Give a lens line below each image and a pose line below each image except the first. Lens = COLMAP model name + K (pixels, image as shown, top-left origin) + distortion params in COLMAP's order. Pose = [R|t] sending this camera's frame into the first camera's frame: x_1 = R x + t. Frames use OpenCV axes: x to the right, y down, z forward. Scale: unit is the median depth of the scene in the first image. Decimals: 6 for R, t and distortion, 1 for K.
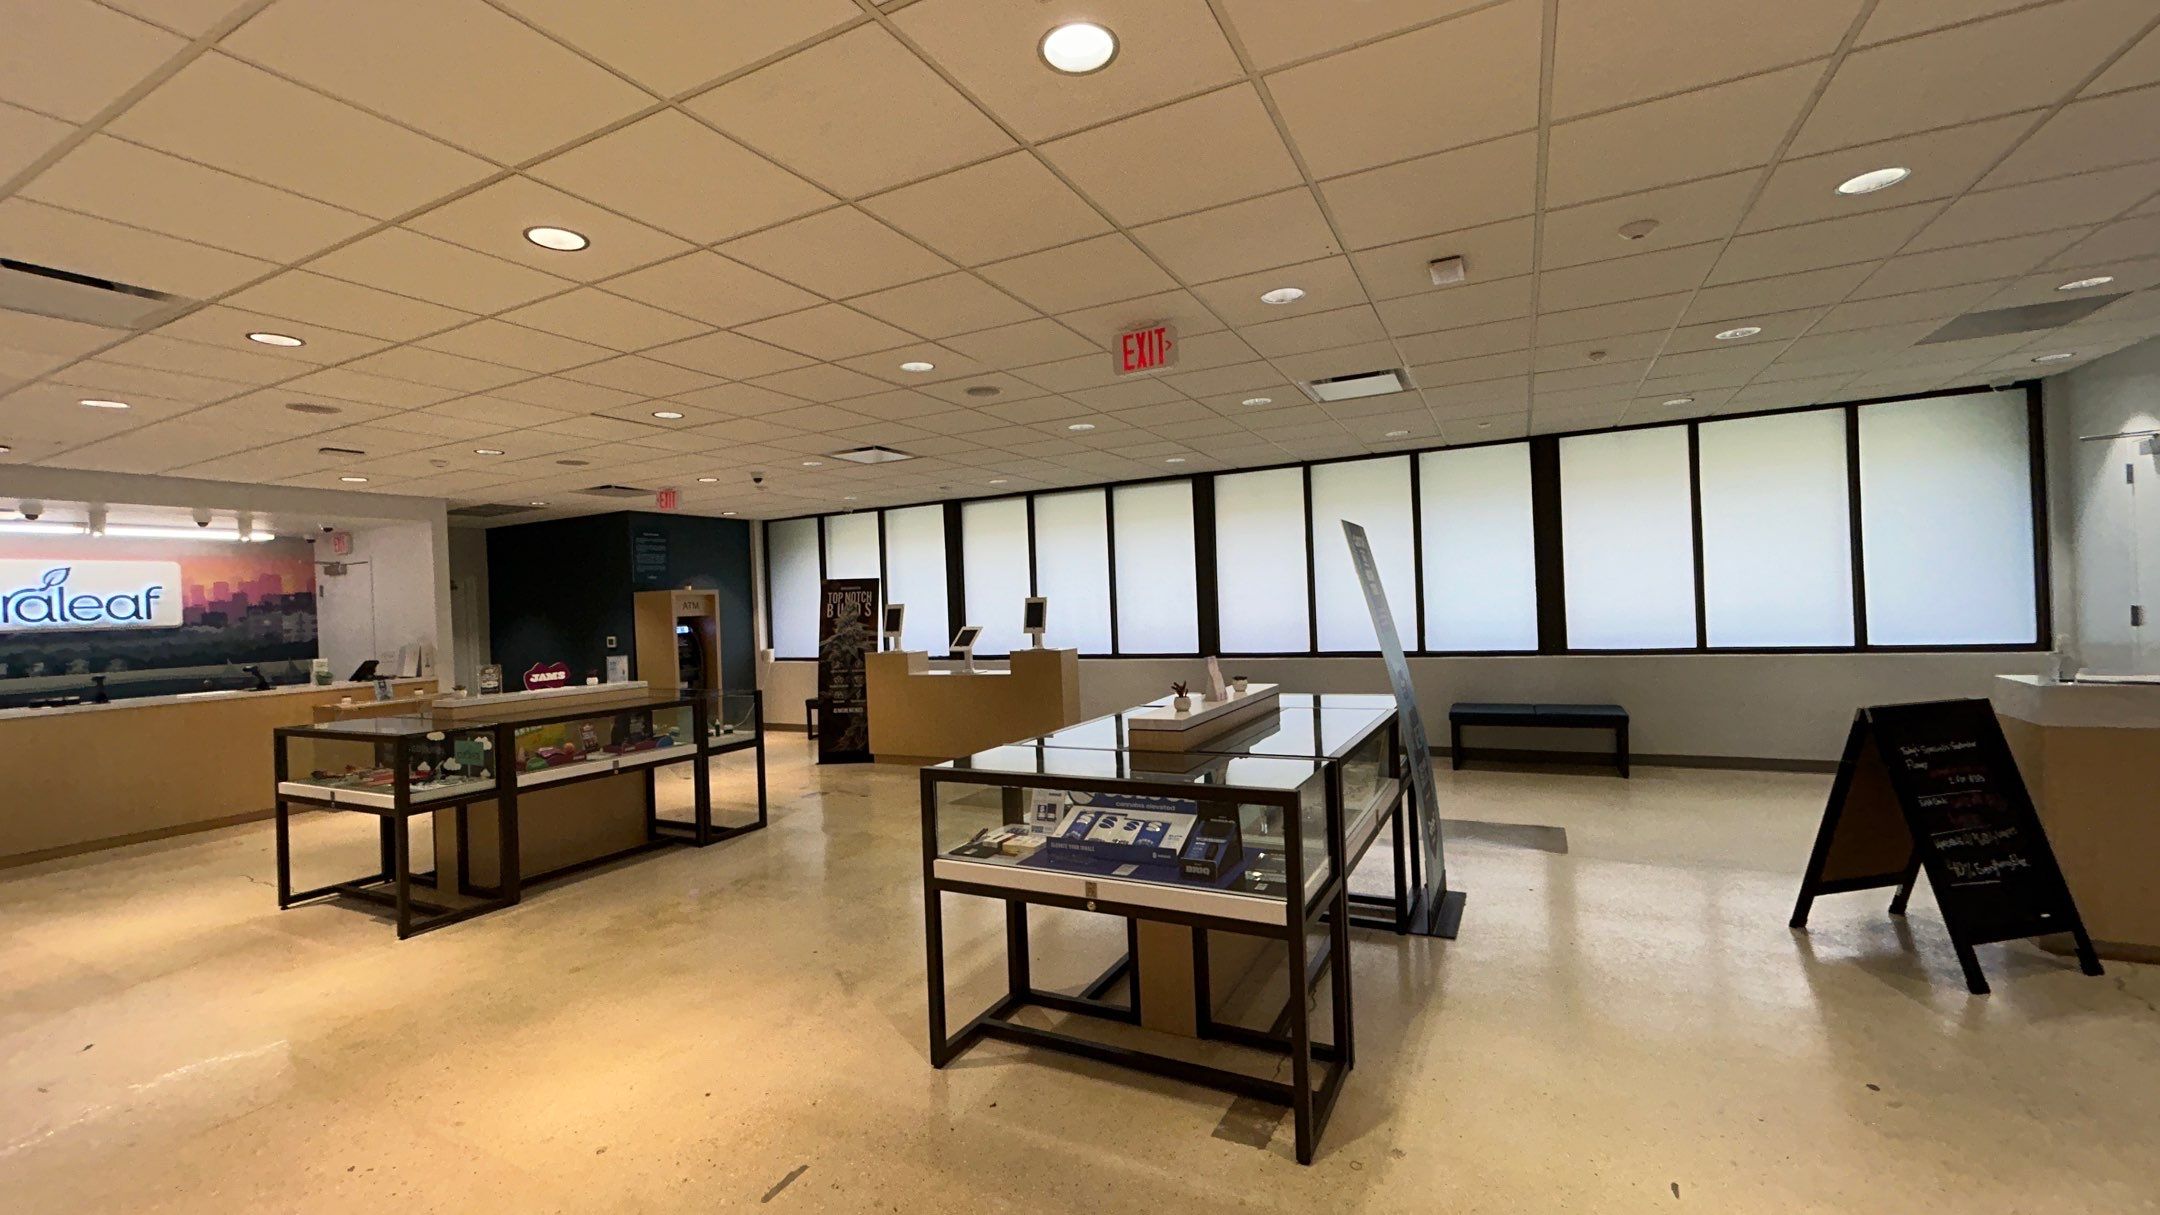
lens RADIAL K [[875.0, 0, 1082.0], [0, 875.0, 603.8], [0, 0, 1]] dist [-0.002909, -0.000247]
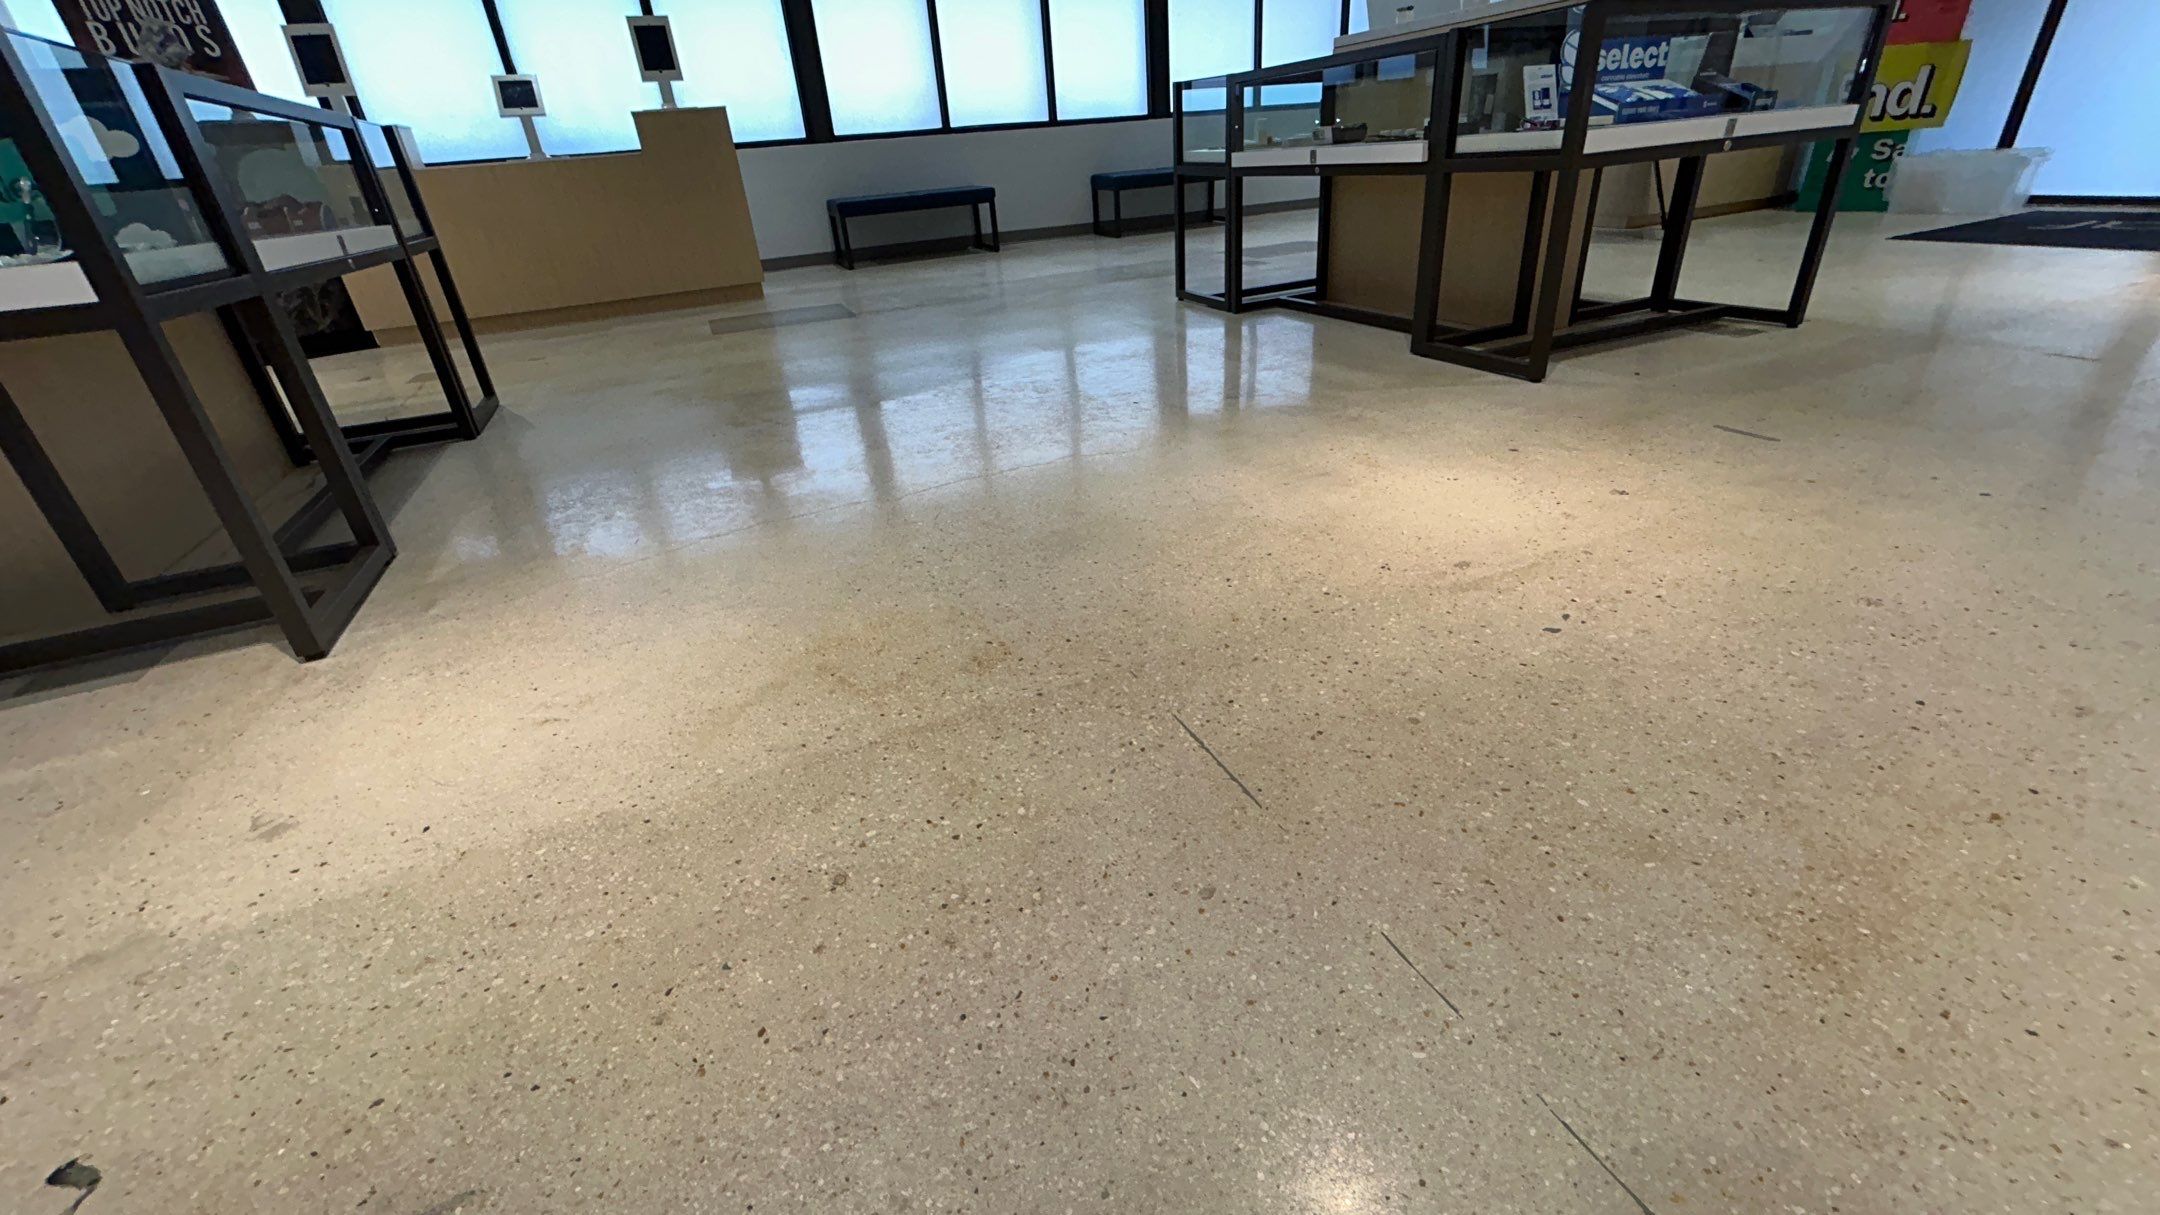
lens RADIAL K [[875.0, 0, 1078.2], [0, 875.0, 611.5], [0, 0, 1]] dist [-0.002909, -0.000247]
pose [[0.637941, -0.368593, 0.676144, -0.817947], [0.047661, 0.895226, 0.443056, 0.210917], [-0.768609, -0.250417, 0.588669, 0.520780]]
